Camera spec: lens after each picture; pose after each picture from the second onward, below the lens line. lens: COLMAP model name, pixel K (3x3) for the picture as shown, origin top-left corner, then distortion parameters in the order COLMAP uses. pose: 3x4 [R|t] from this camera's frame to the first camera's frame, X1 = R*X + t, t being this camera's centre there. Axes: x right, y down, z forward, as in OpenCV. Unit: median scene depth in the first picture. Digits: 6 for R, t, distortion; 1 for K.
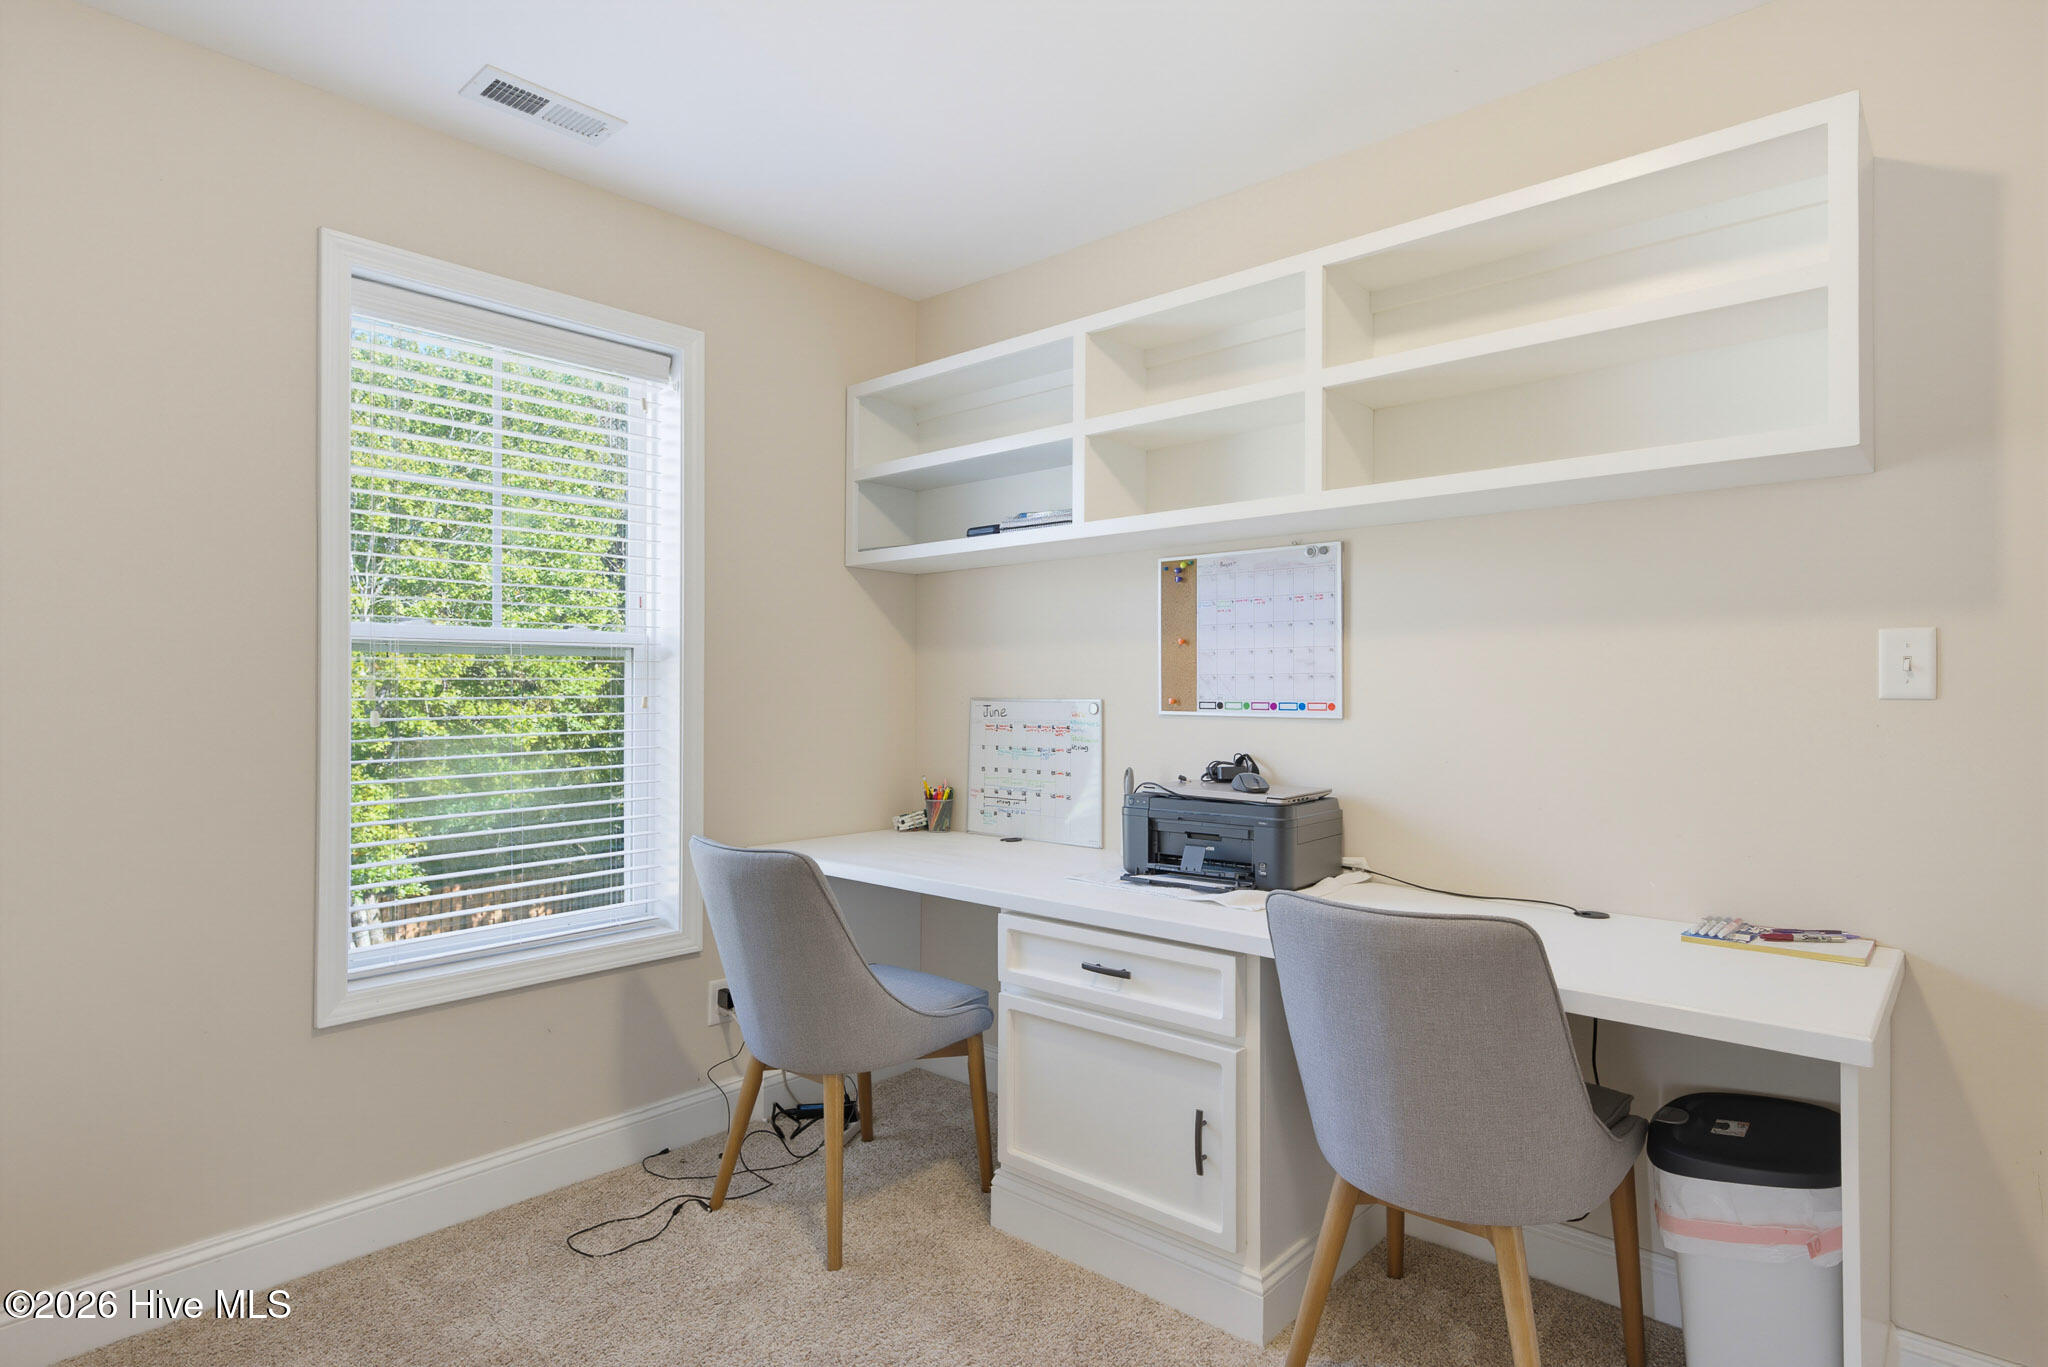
lens RADIAL K [[1092.1, 0, 1030.3], [0, 1092.1, 682.3], [0, 0, 1]] dist [-0.005030, 0.002482]
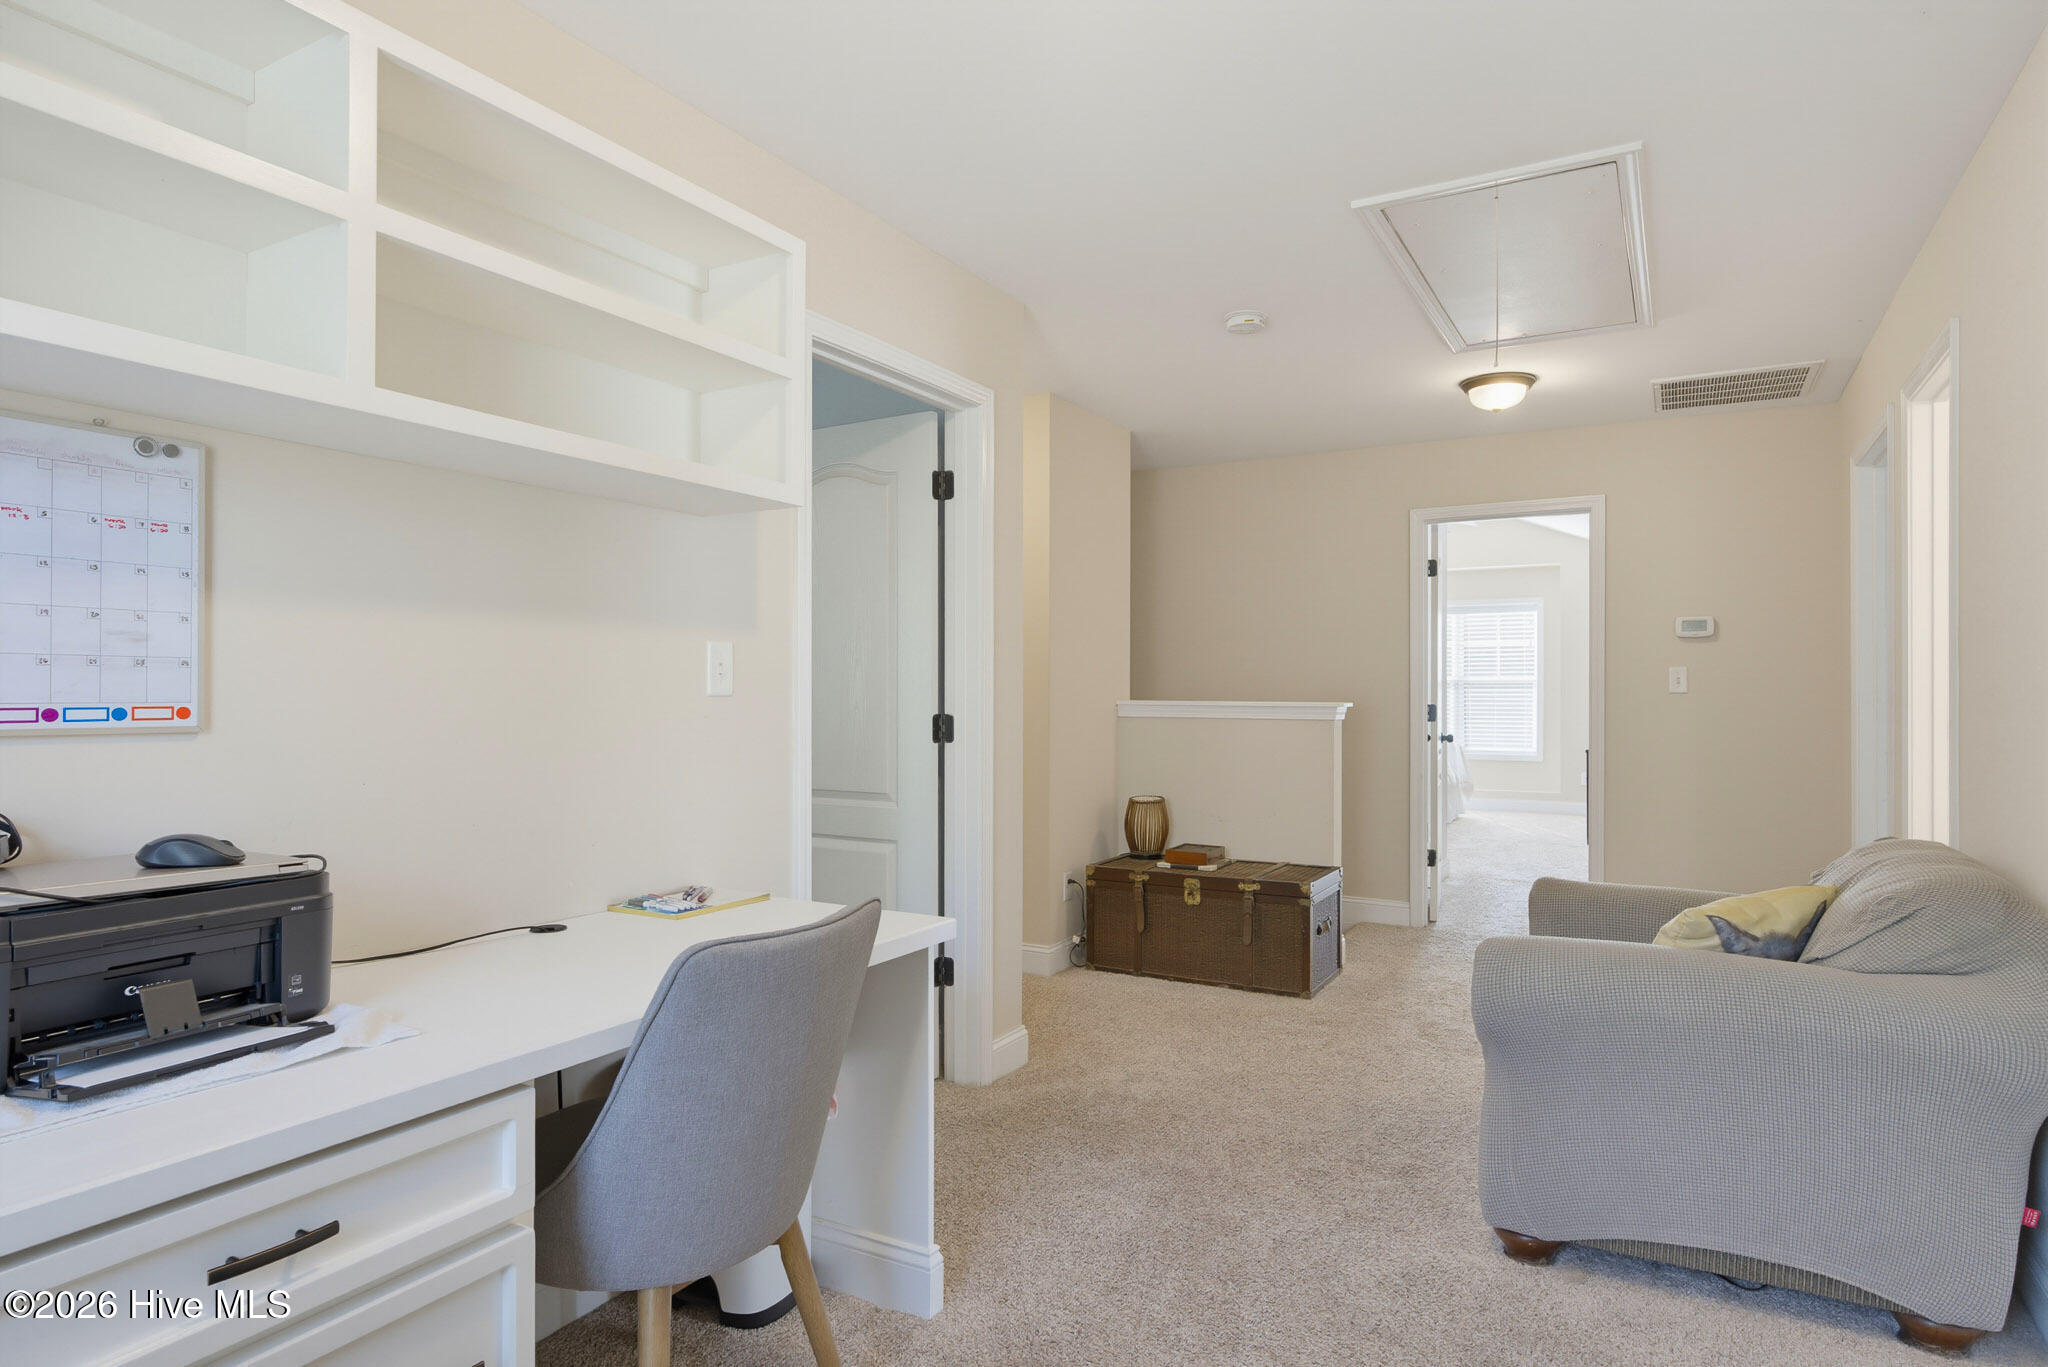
lens RADIAL K [[1123.7, 0, 1031.7], [0, 1123.7, 685.8], [0, 0, 1]] dist [-0.004037, 0.001855]
pose [[-0.196854, 0.004953, 0.980420, -0.427034], [-0.009518, 0.999930, -0.006963, 0.007332], [-0.980387, -0.010703, -0.196794, 0.662756]]
